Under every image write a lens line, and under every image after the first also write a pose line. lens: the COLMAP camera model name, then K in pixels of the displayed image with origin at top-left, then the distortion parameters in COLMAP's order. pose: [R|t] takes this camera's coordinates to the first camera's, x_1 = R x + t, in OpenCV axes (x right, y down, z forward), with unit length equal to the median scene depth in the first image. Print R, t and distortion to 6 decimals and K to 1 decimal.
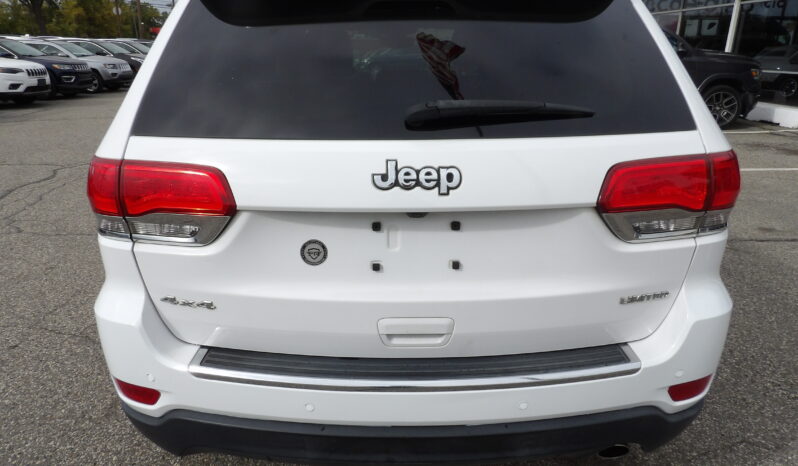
lens RADIAL K [[576.4, 0, 385.1], [0, 576.4, 222.2], [0, 0, 1]] dist [-0.034252, 0.051752]
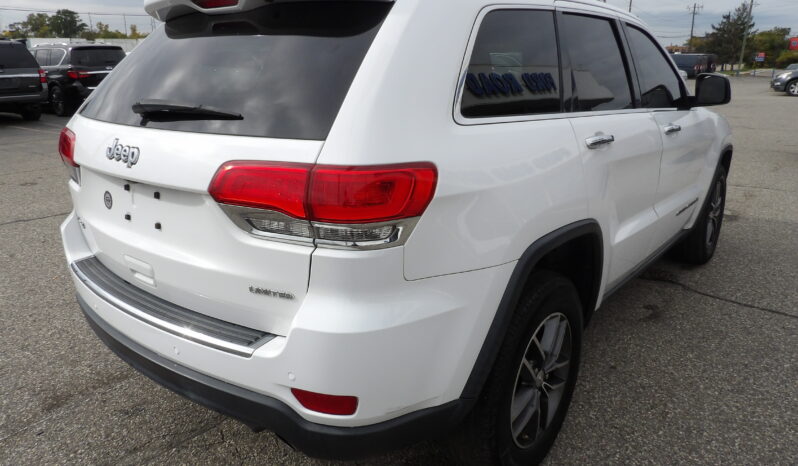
lens RADIAL K [[562.1, 0, 389.6], [0, 562.1, 236.3], [0, 0, 1]] dist [-0.030659, 0.043001]
pose [[0.752886, 0.178367, -0.633521, 1.354243], [-0.207153, 0.977875, 0.029136, -0.050026], [0.624701, 0.109299, 0.773177, 0.347130]]
